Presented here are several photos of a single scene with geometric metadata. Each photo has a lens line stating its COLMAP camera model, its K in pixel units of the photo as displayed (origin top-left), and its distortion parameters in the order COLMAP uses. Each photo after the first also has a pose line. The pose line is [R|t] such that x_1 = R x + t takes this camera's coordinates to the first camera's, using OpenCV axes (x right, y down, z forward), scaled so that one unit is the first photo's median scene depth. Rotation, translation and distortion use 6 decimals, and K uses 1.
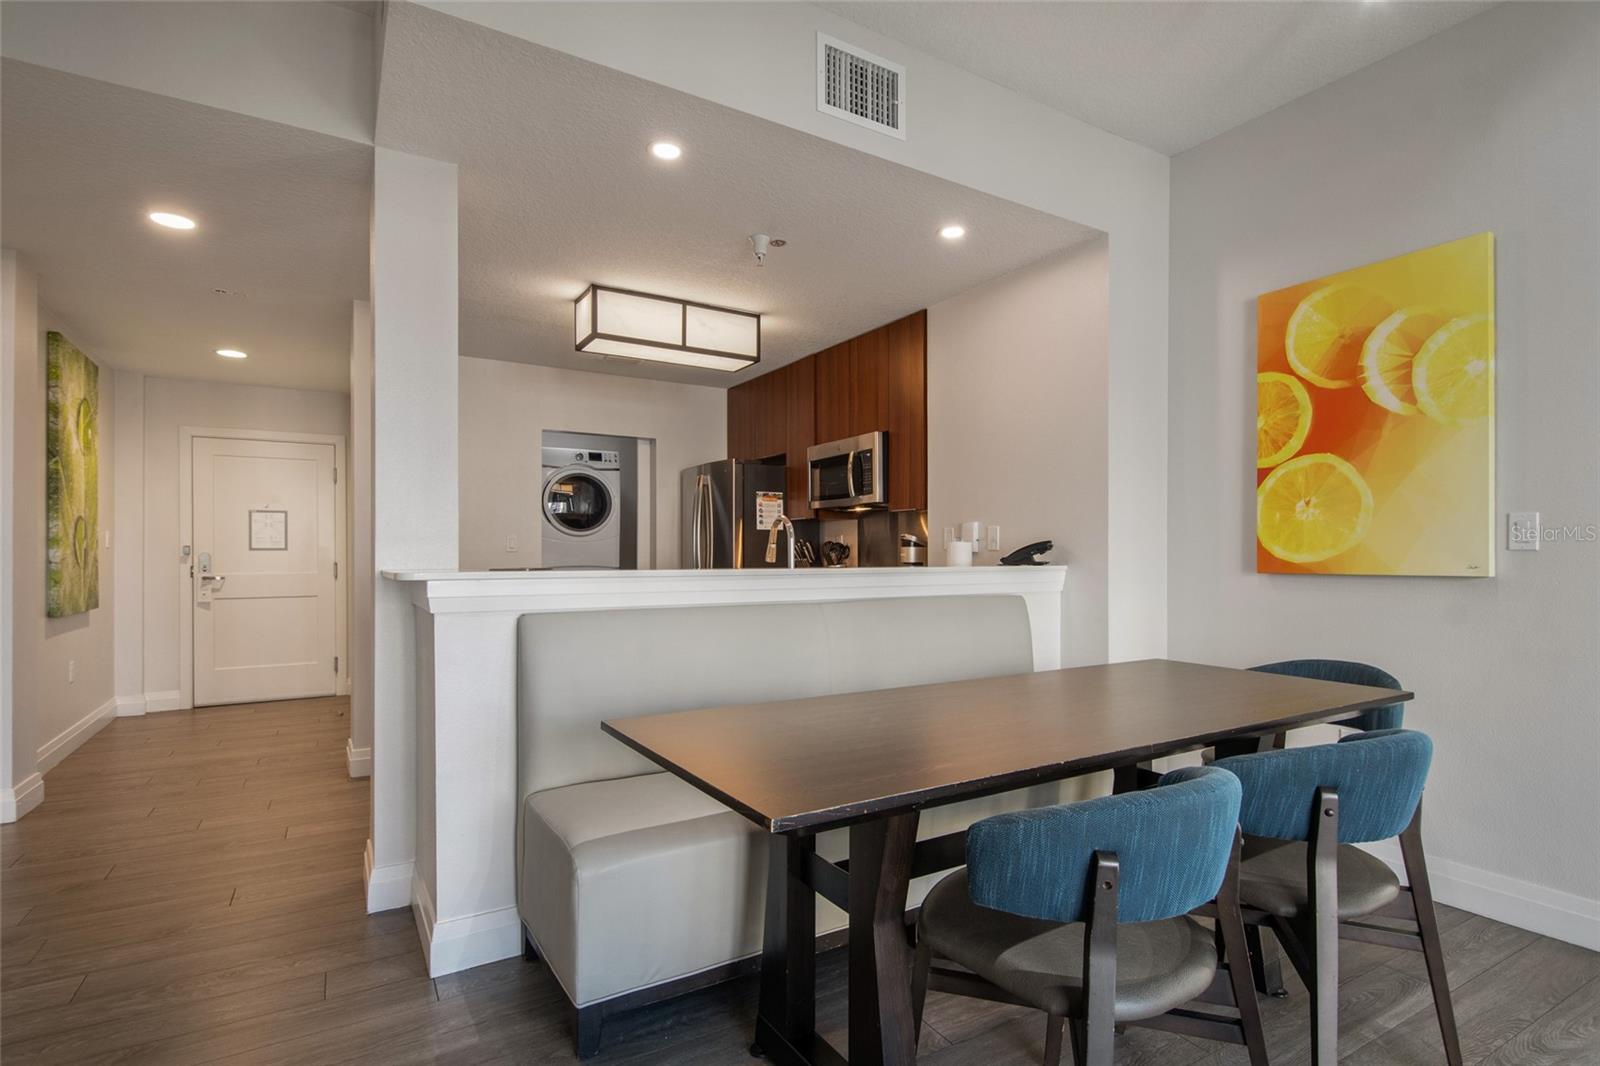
lens RADIAL K [[803.4, 0, 807.5], [0, 803.4, 558.5], [0, 0, 1]] dist [0.009191, -0.004282]
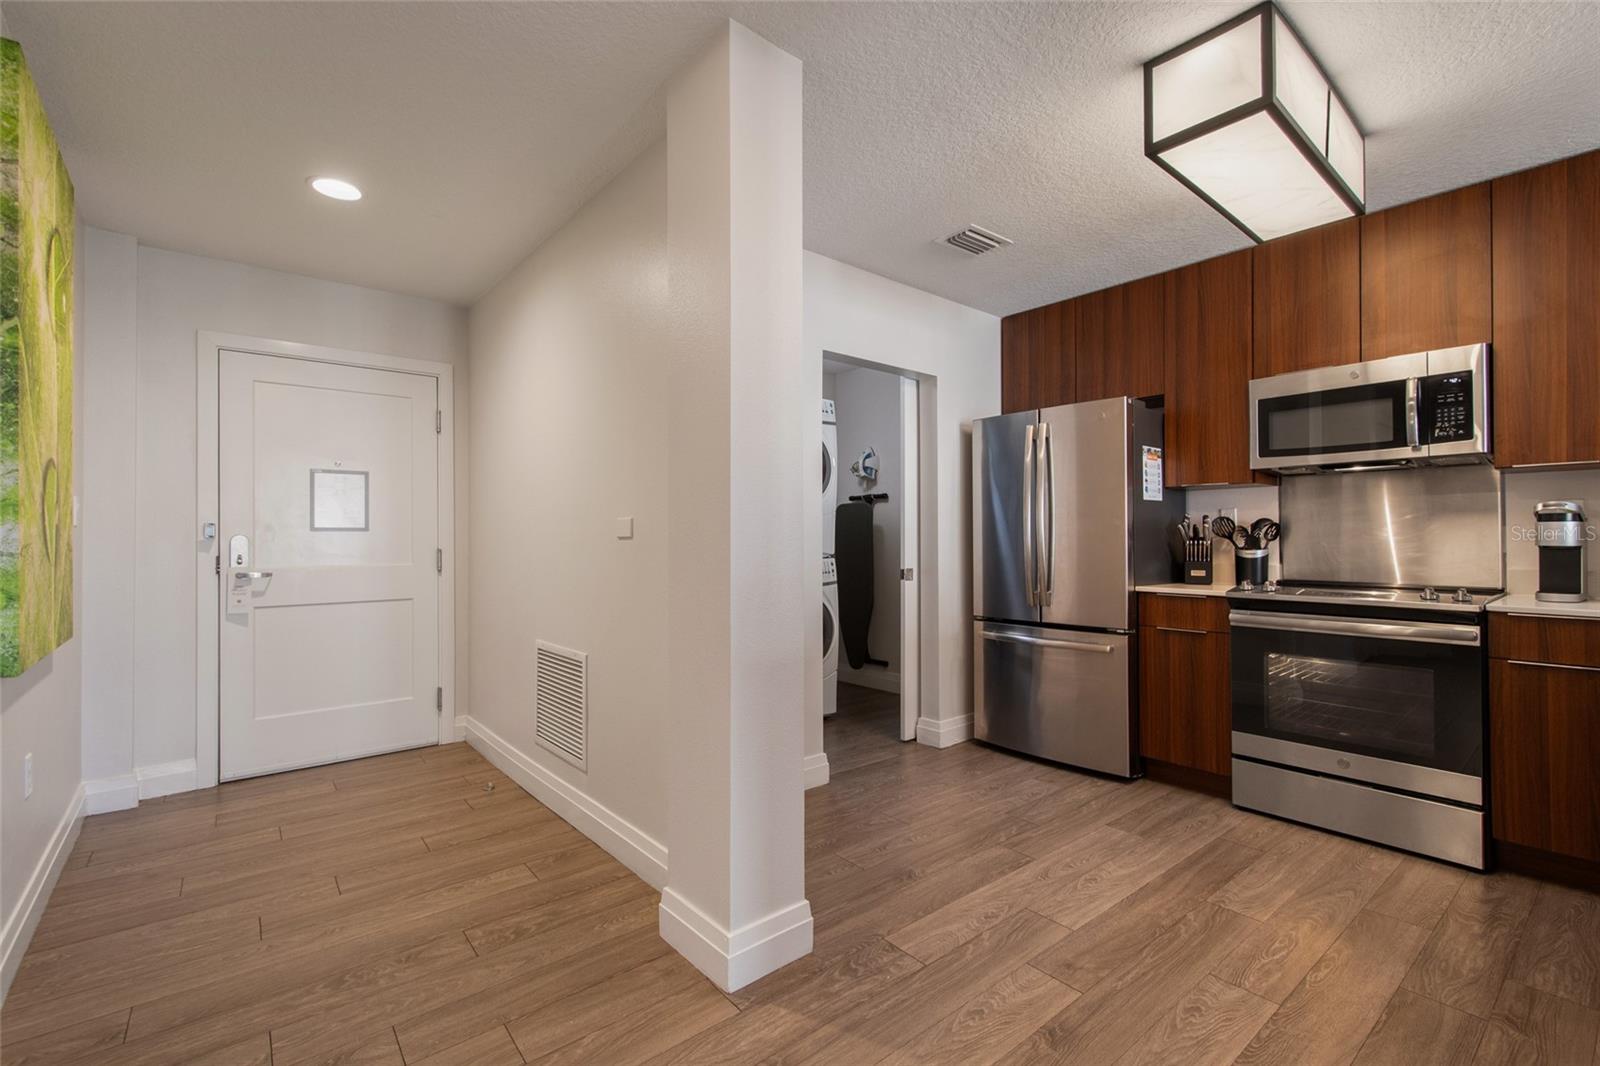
lens RADIAL K [[707.8, 0, 816.6], [0, 707.8, 535.3], [0, 0, 1]] dist [0.020557, -0.006493]
pose [[0.986967, -0.002449, 0.160901, -0.549434], [0.003940, 0.999952, -0.008944, 0.000182], [-0.160872, 0.009461, 0.986930, 0.529152]]
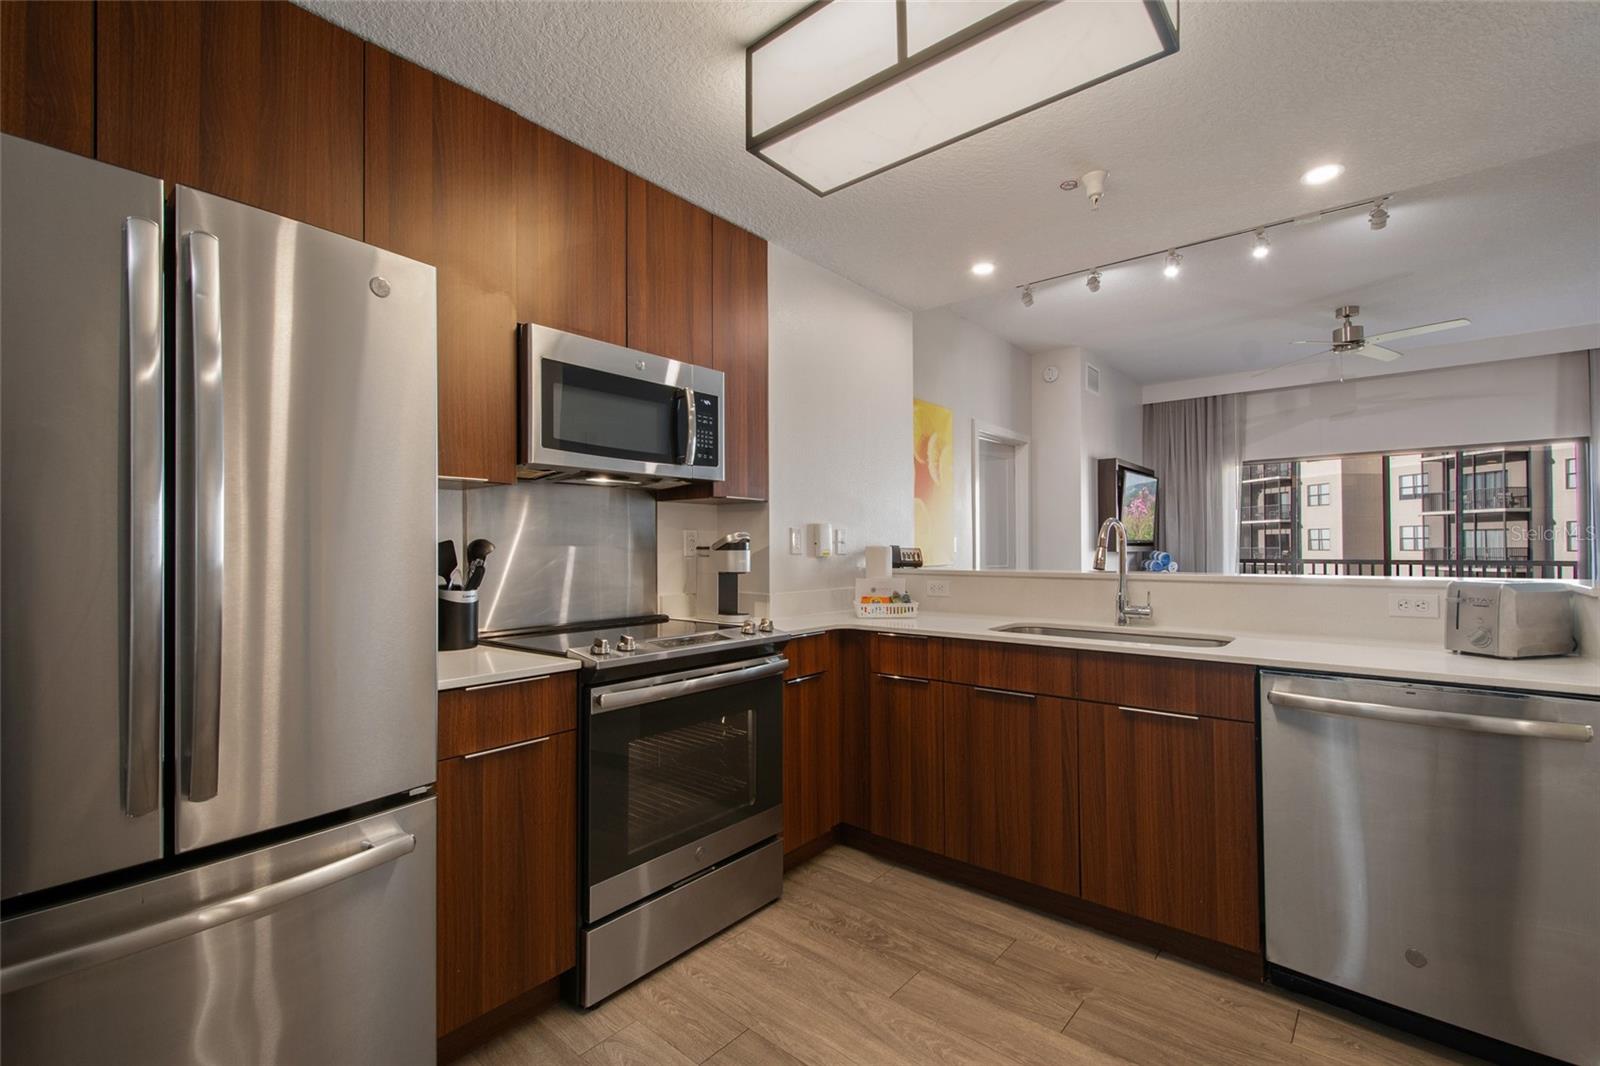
lens RADIAL K [[707.8, 0, 801.9], [0, 707.8, 538.8], [0, 0, 1]] dist [0.020557, -0.006493]
pose [[-0.334110, 0.011443, 0.942465, -0.487319], [0.006598, 0.999930, -0.009802, -0.017239], [-0.942511, 0.002944, -0.334162, 1.154645]]
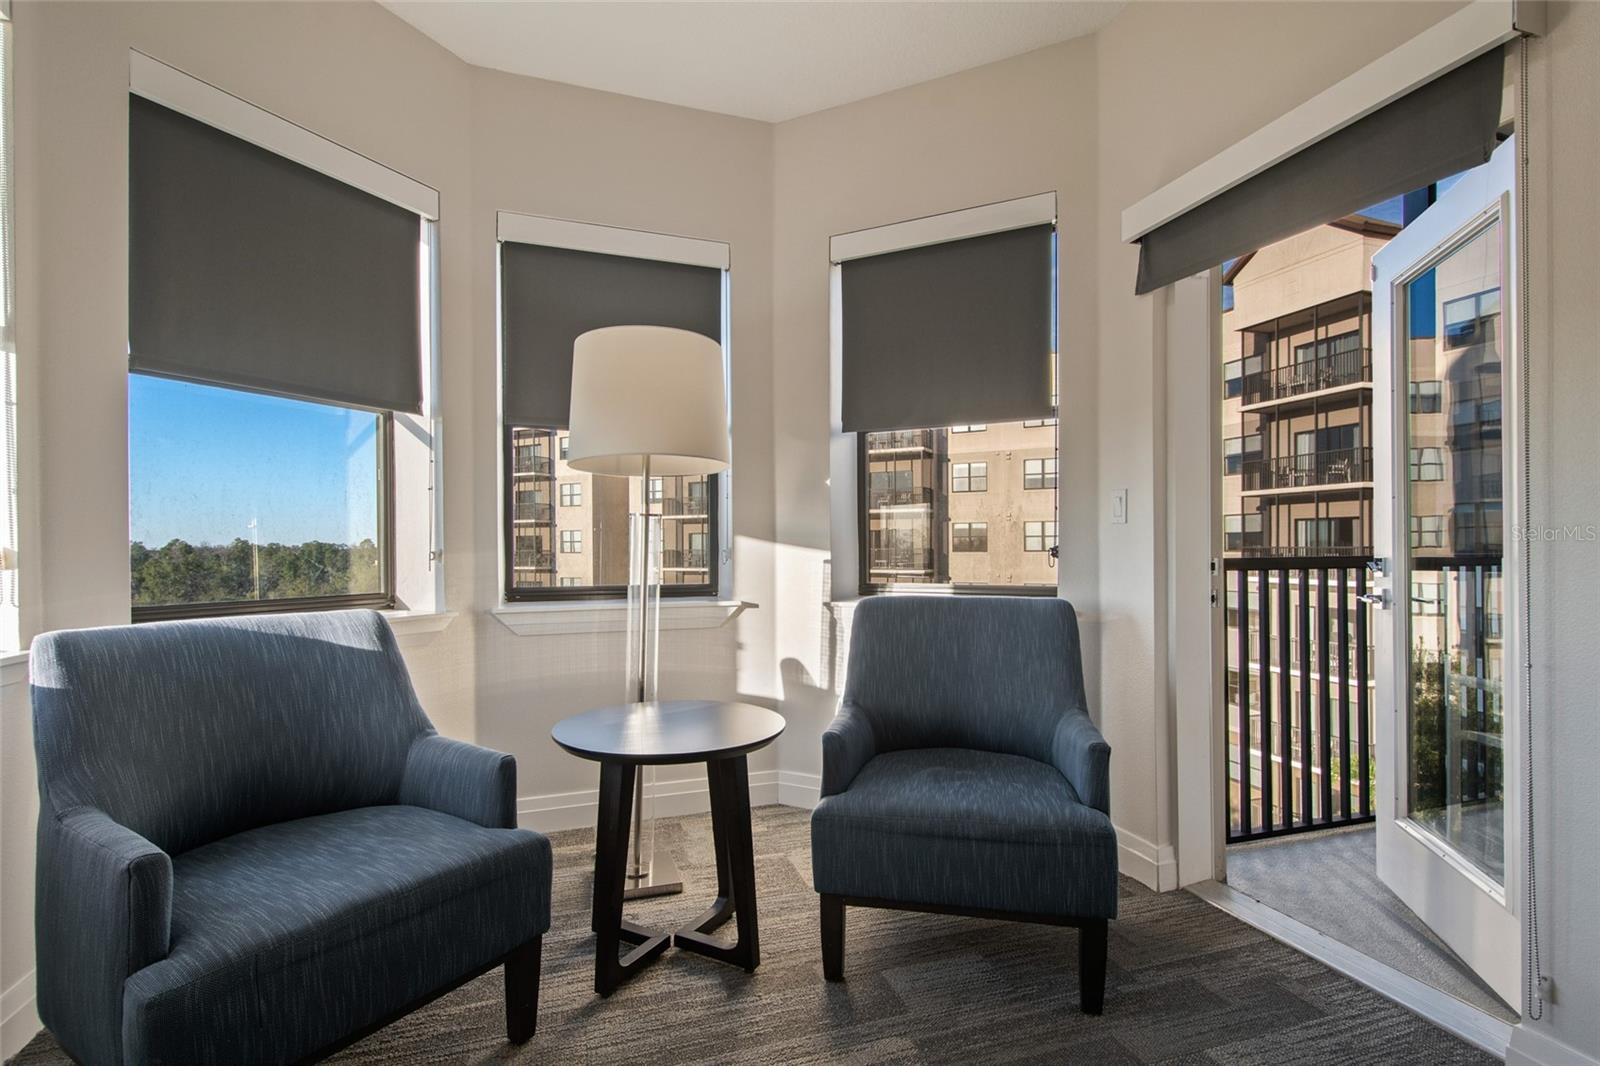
lens RADIAL K [[753.9, 0, 800.3], [0, 753.9, 542.5], [0, 0, 1]] dist [0.010856, -0.005702]
pose [[-0.974750, 0.005044, 0.223240, 1.141139], [0.004179, 0.999982, -0.004350, 0.013972], [-0.223258, -0.003307, -0.974754, 0.238966]]
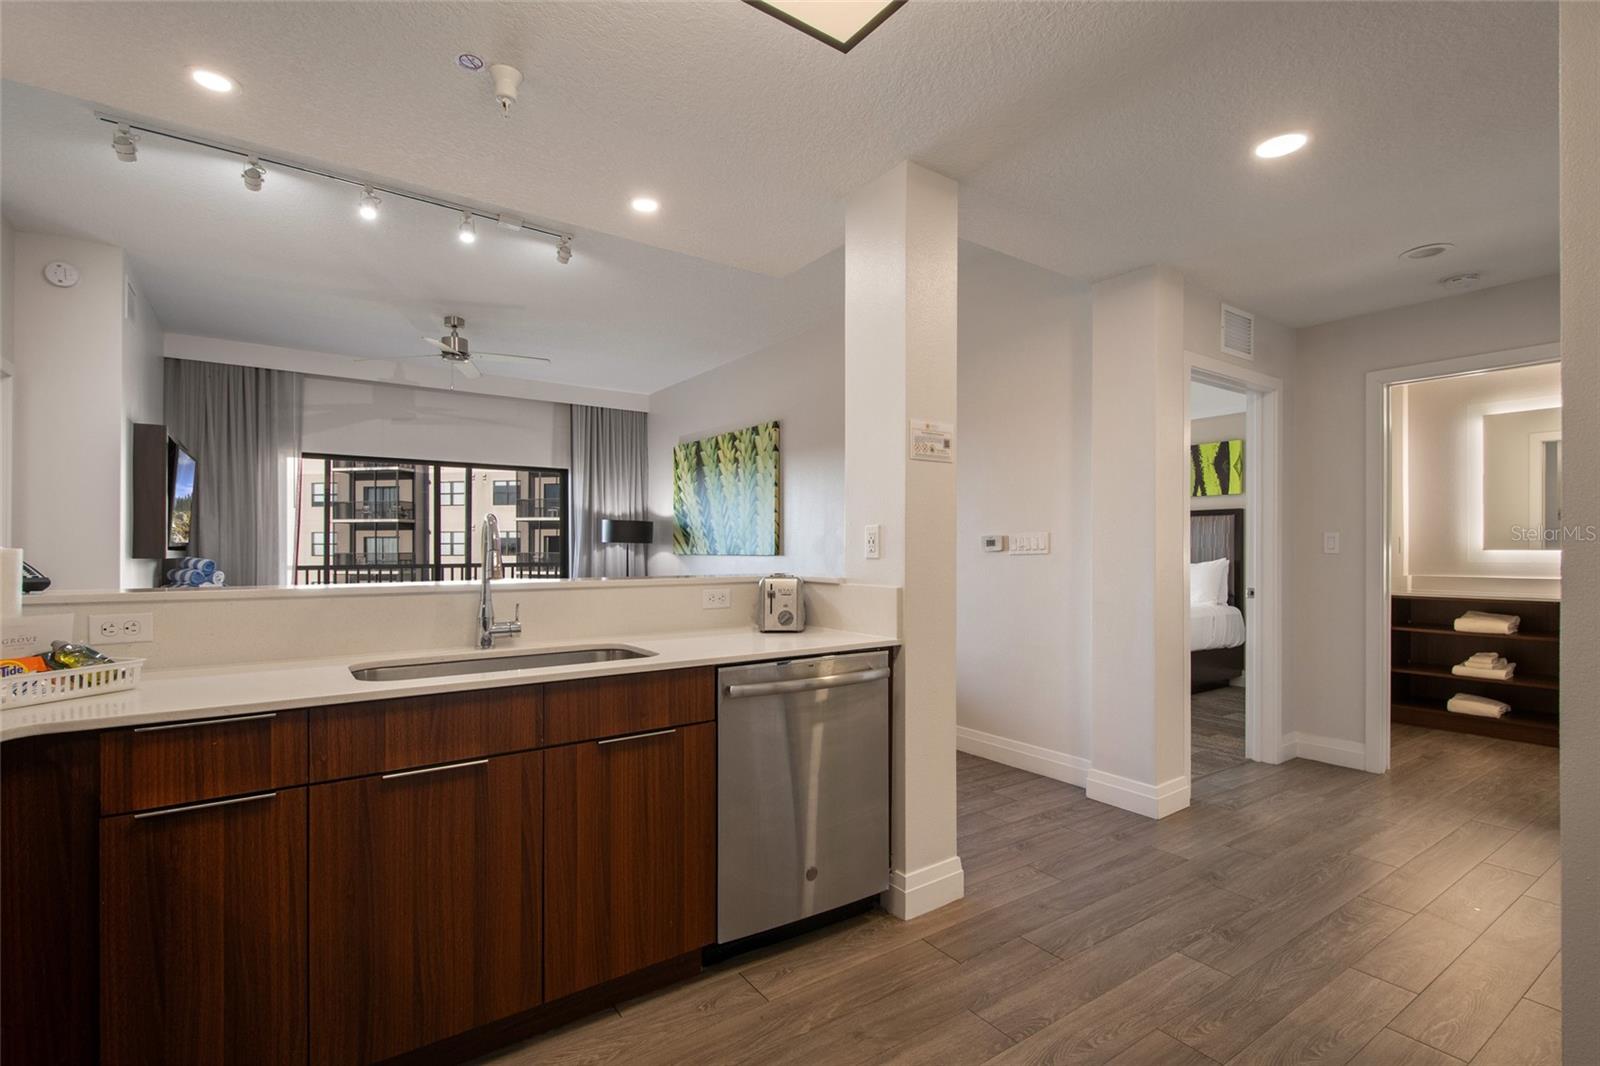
lens RADIAL K [[753.9, 0, 817.4], [0, 753.9, 549.9], [0, 0, 1]] dist [0.010856, -0.005702]
pose [[-0.996621, 0.000946, -0.082138, -0.195610], [0.000691, 0.999995, 0.003133, -0.016790], [0.082140, 0.003065, -0.996616, 1.226957]]
